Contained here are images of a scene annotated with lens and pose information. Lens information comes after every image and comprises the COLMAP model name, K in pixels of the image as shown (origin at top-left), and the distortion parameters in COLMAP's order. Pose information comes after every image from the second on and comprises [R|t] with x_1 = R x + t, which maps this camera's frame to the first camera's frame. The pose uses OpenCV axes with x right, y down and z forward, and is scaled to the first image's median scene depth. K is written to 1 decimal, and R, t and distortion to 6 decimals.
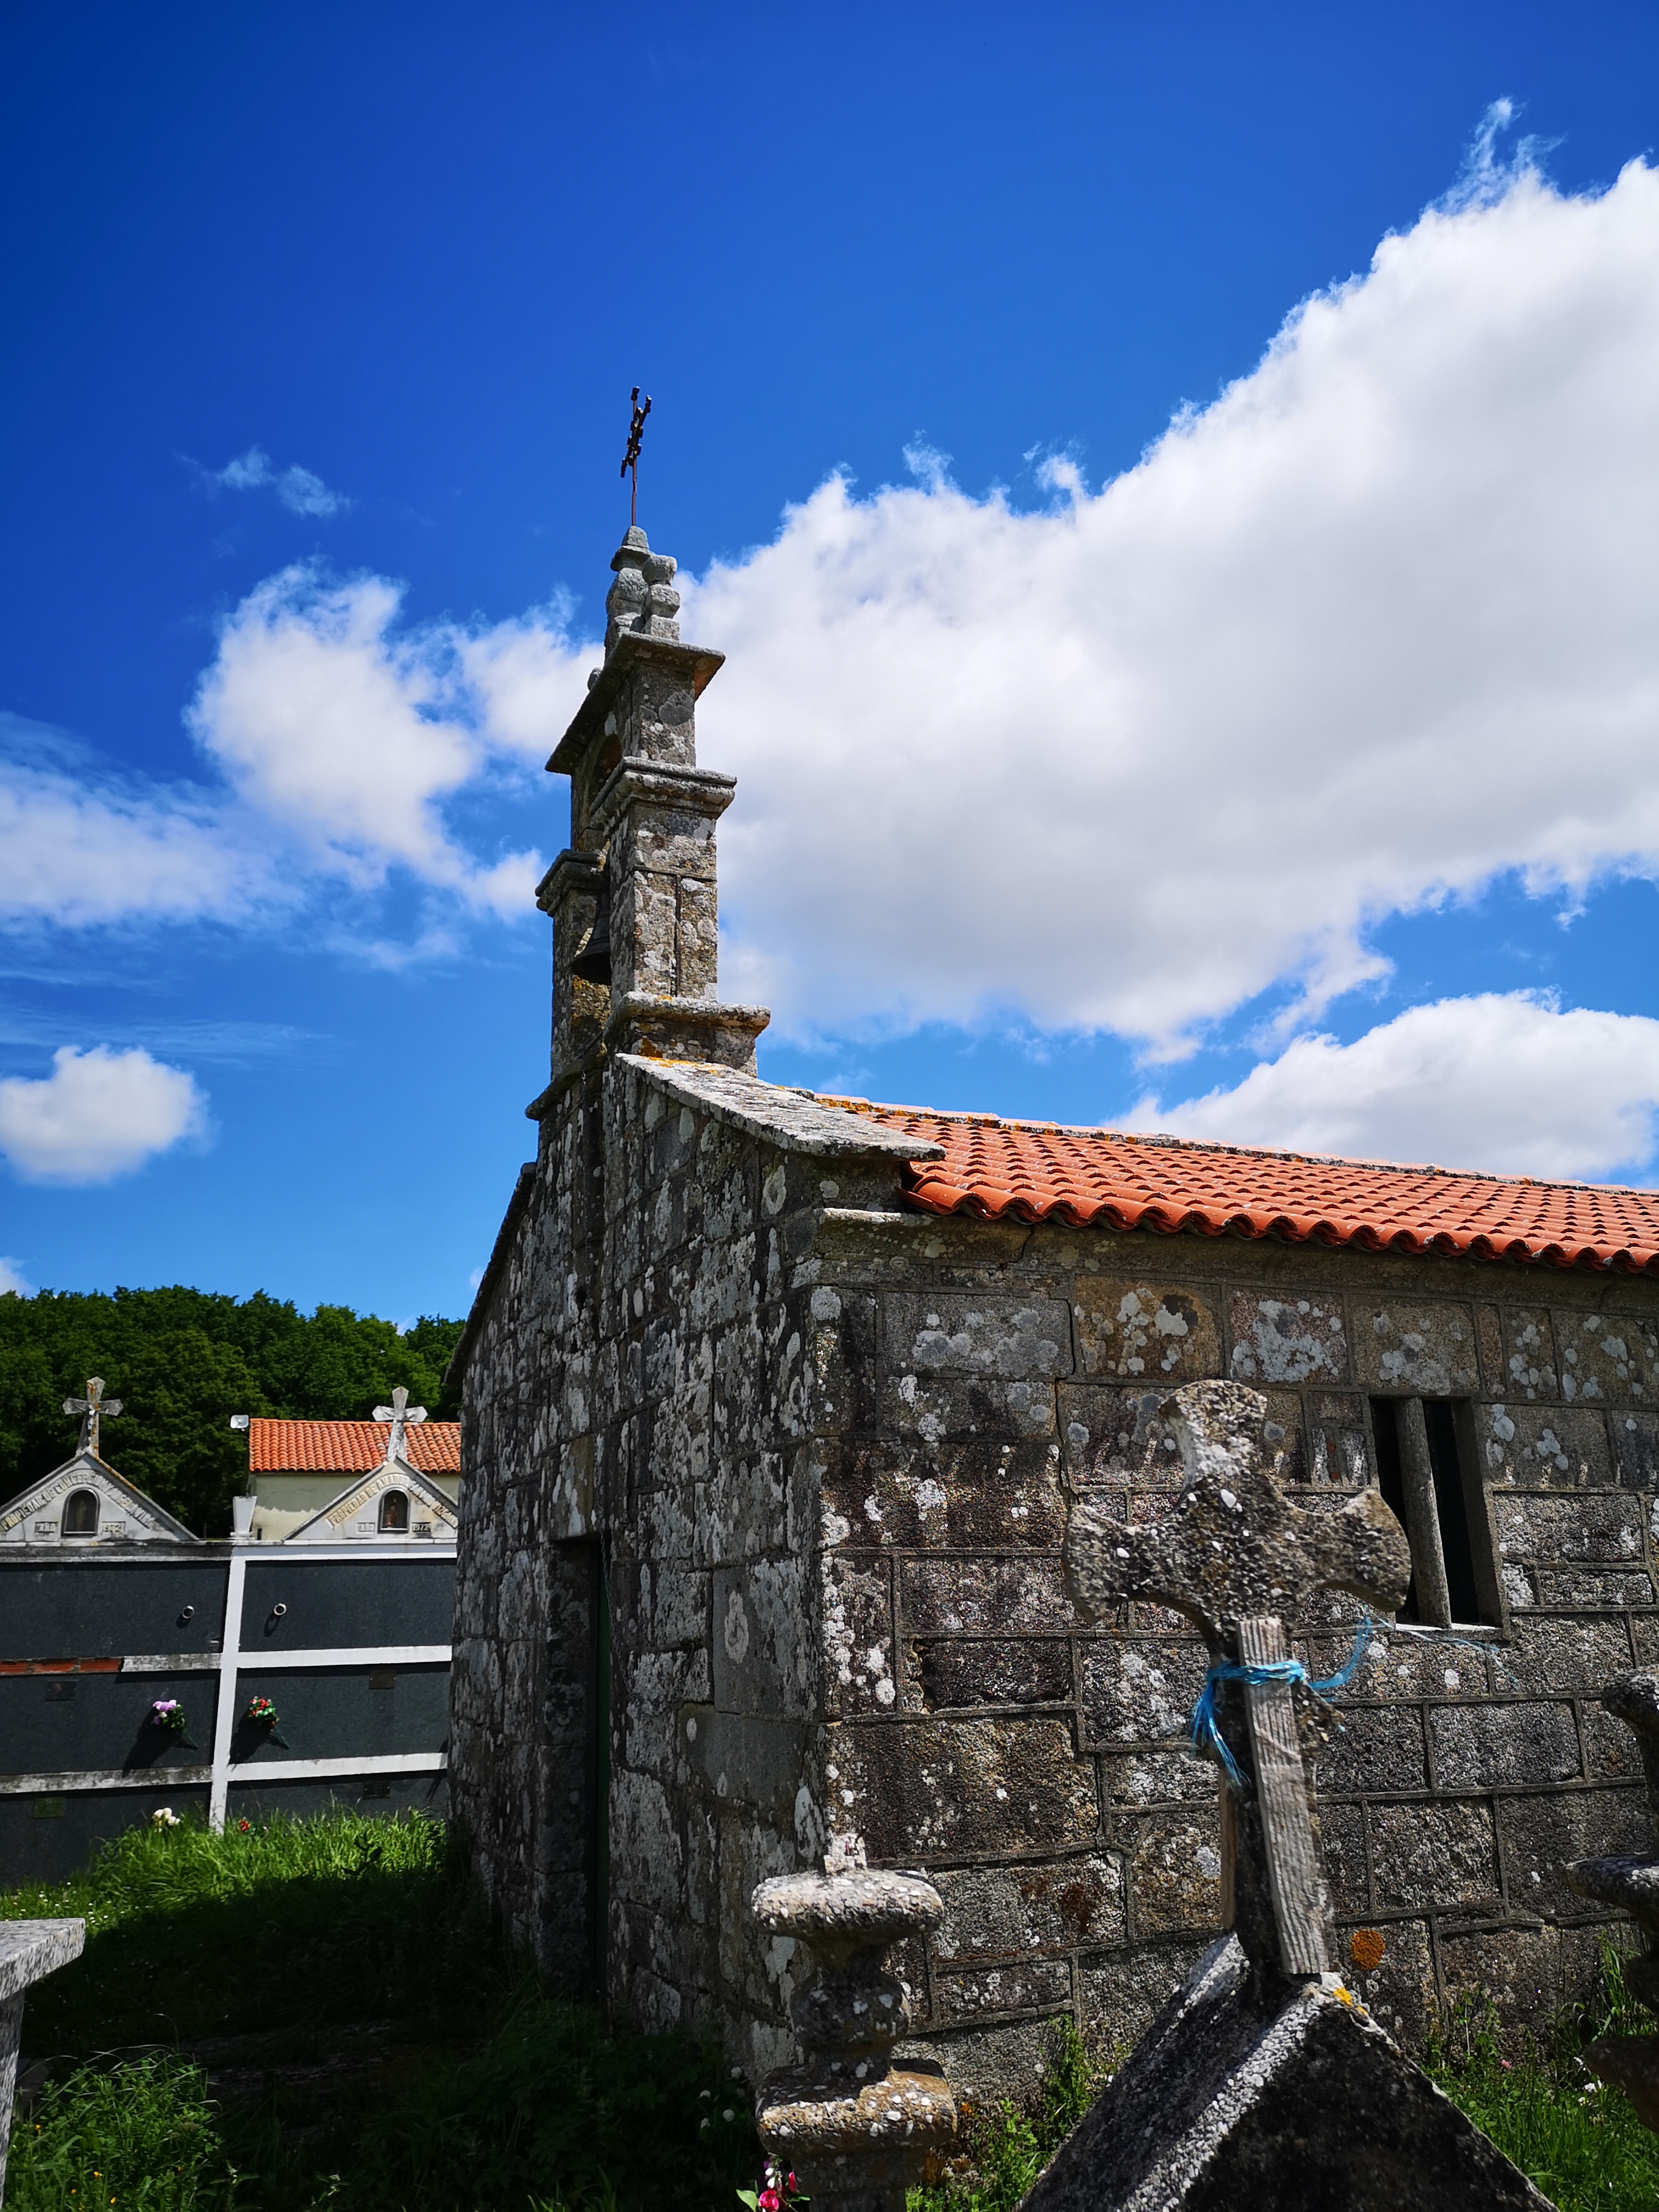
lens RADIAL K [[1698.7, 0, 831.3], [0, 1698.7, 1111.4], [0, 0, 1]] dist [0.062579, -0.052688]
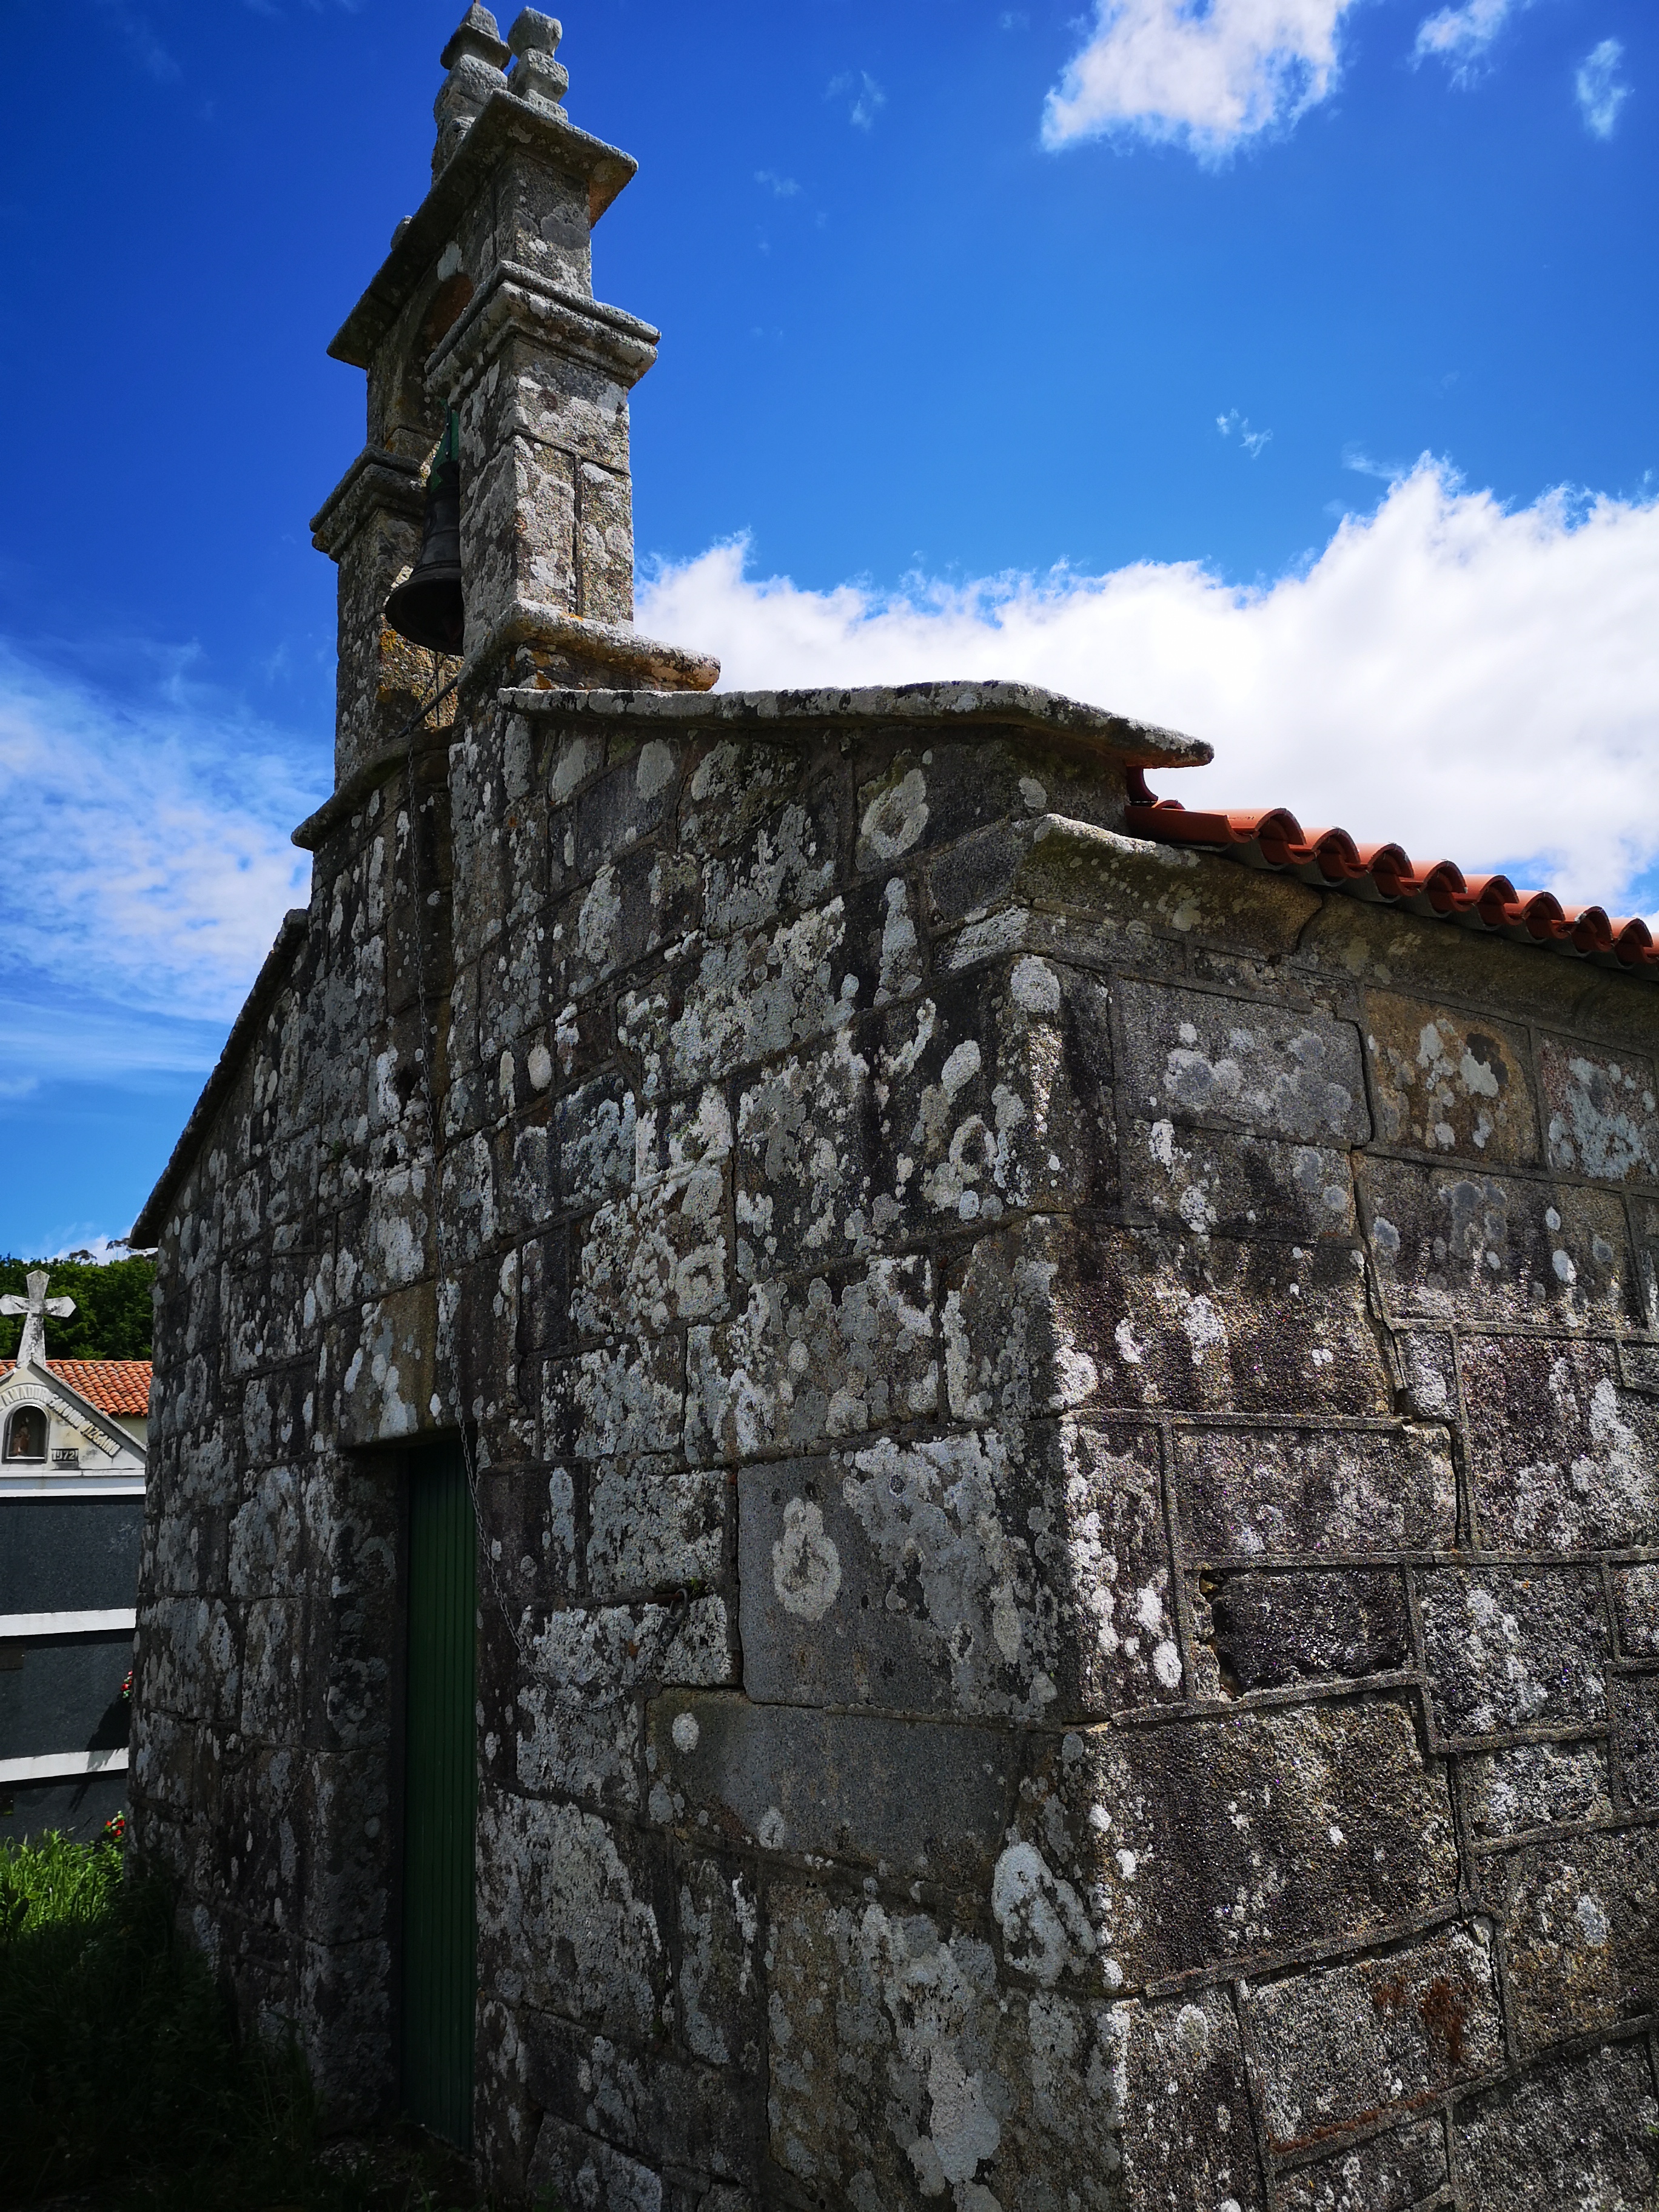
lens RADIAL K [[1698.7, 0, 827.5], [0, 1698.7, 1115.5], [0, 0, 1]] dist [0.062579, -0.052688]
pose [[0.975820, 0.036629, 0.215486, -0.171251], [-0.042860, 0.998785, 0.024314, 0.130641], [-0.214334, -0.032962, 0.976204, 0.417029]]
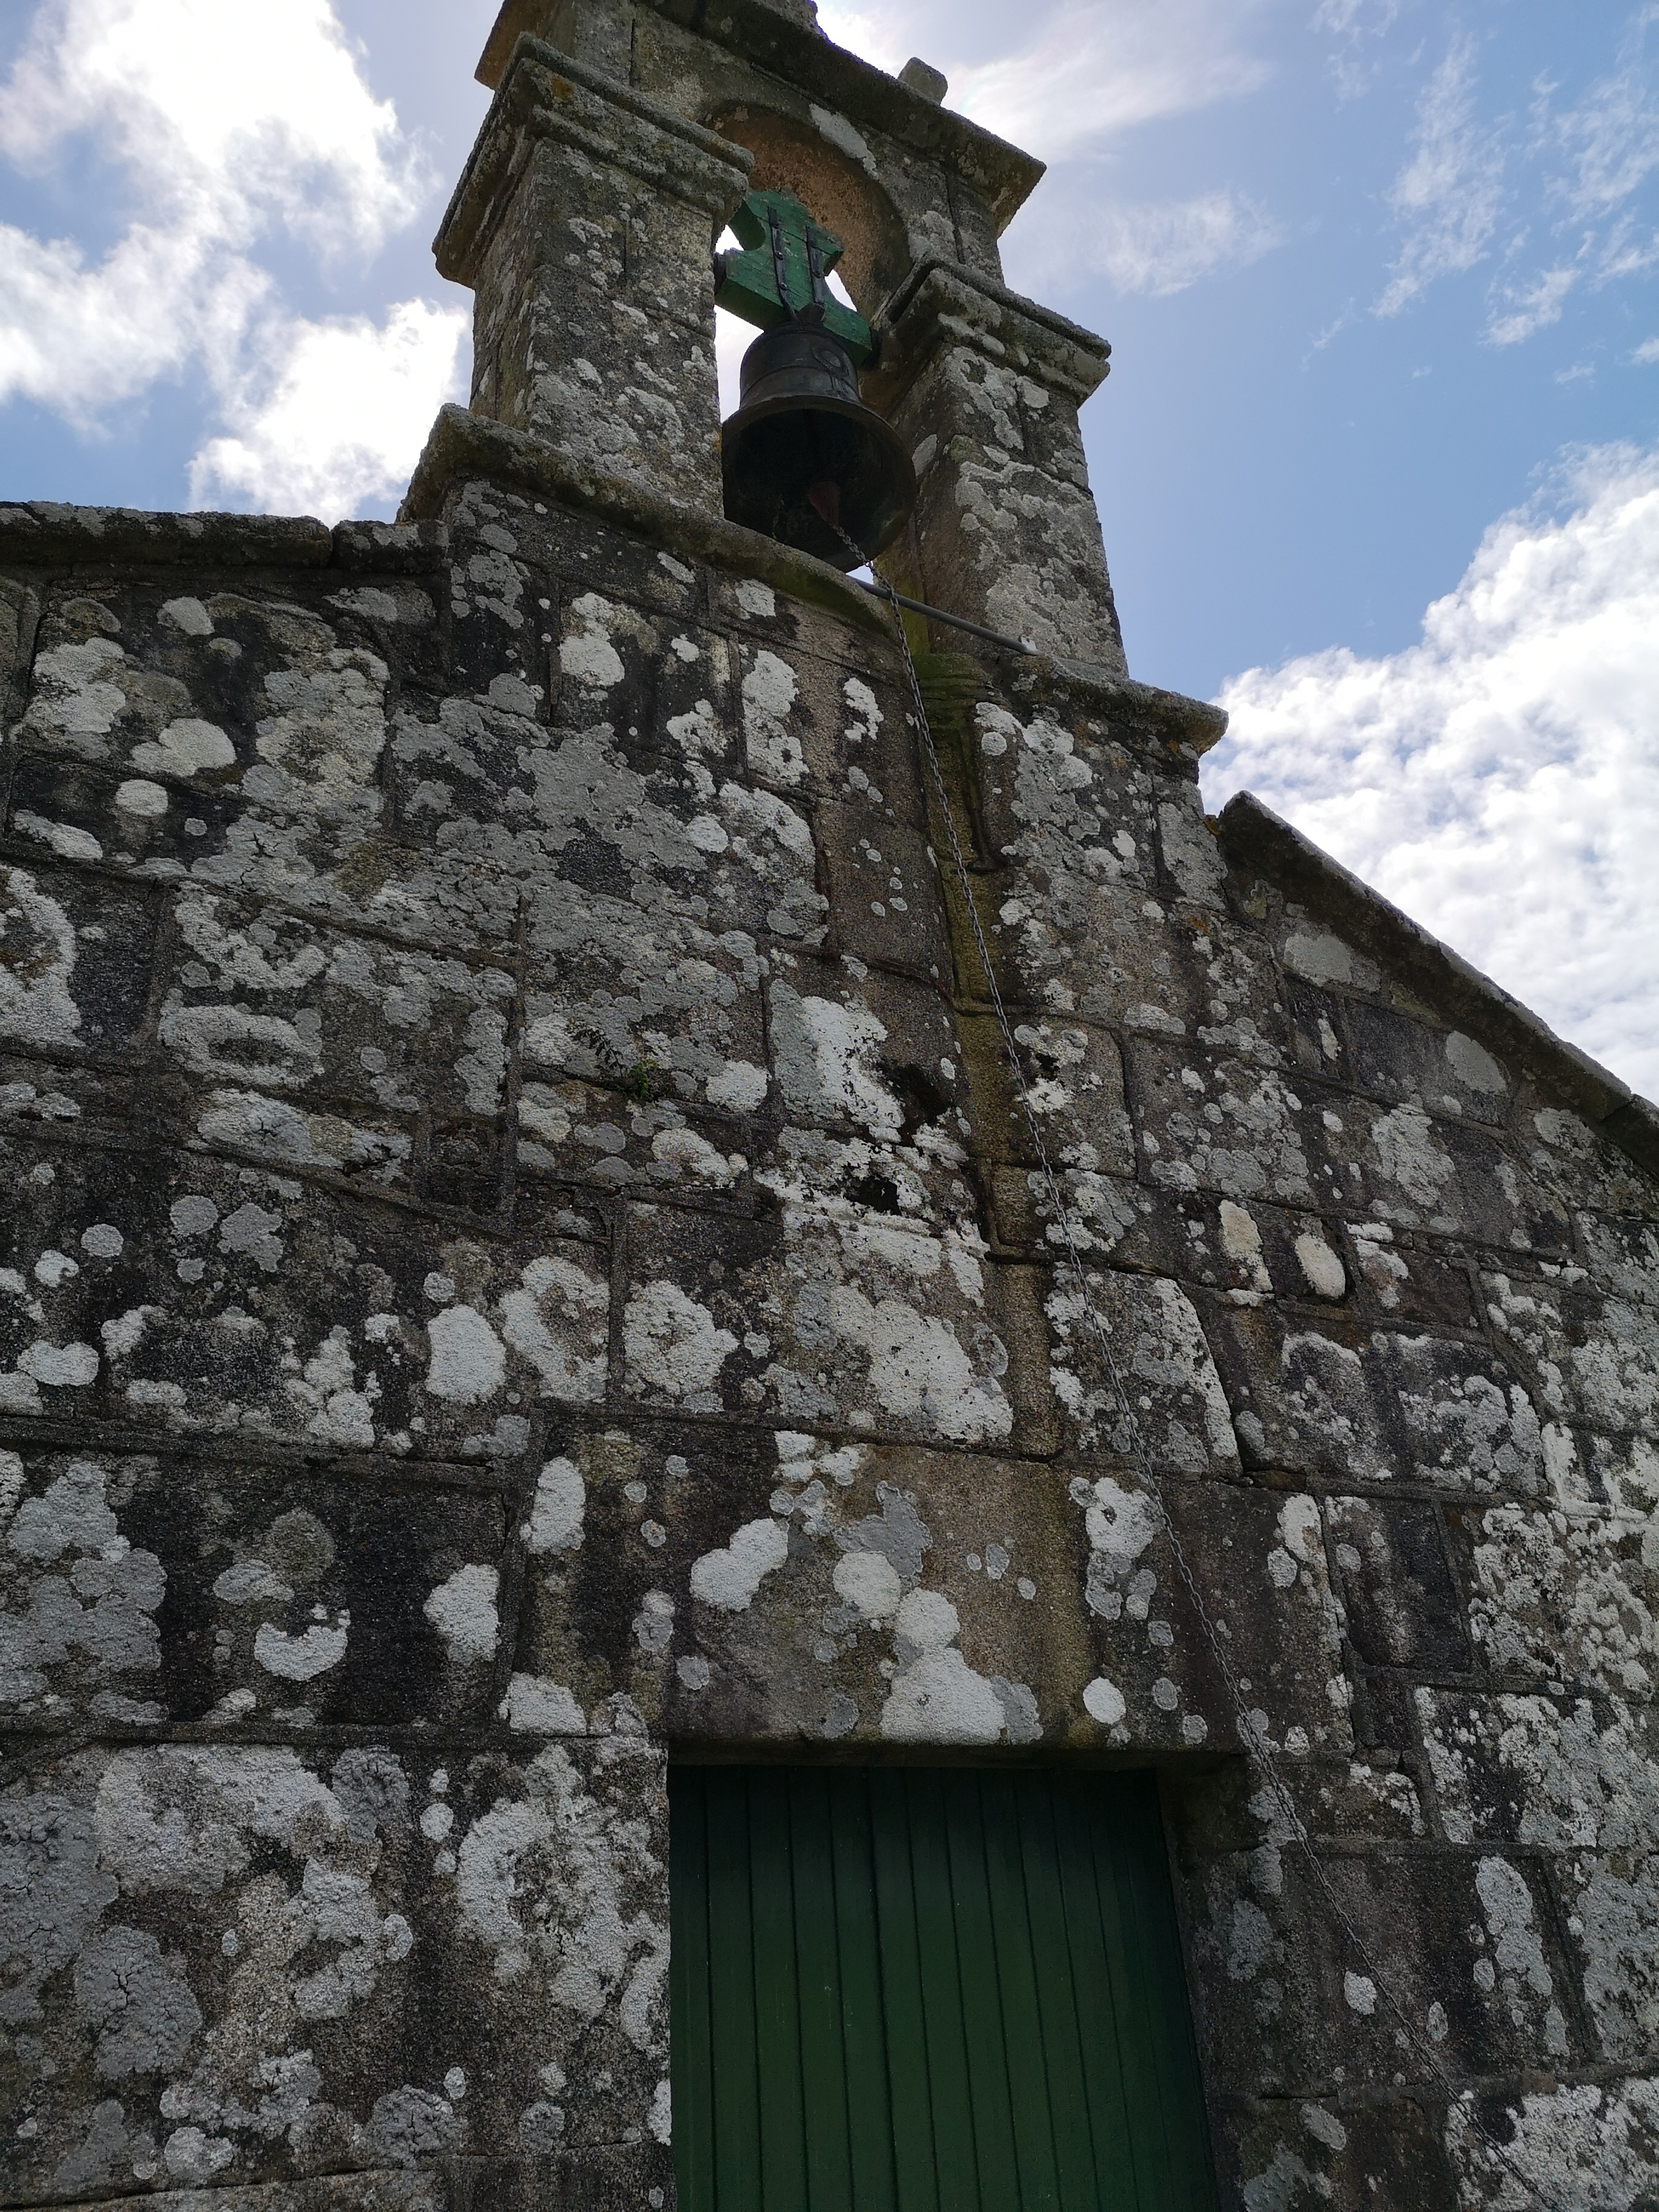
lens RADIAL K [[1698.7, 0, 822.7], [0, 1698.7, 1118.2], [0, 0, 1]] dist [0.062579, -0.052688]
pose [[-0.113647, 0.501459, 0.857685, -0.613307], [-0.213999, 0.830659, -0.514014, 0.411776], [-0.970200, -0.241960, 0.012911, 1.342854]]
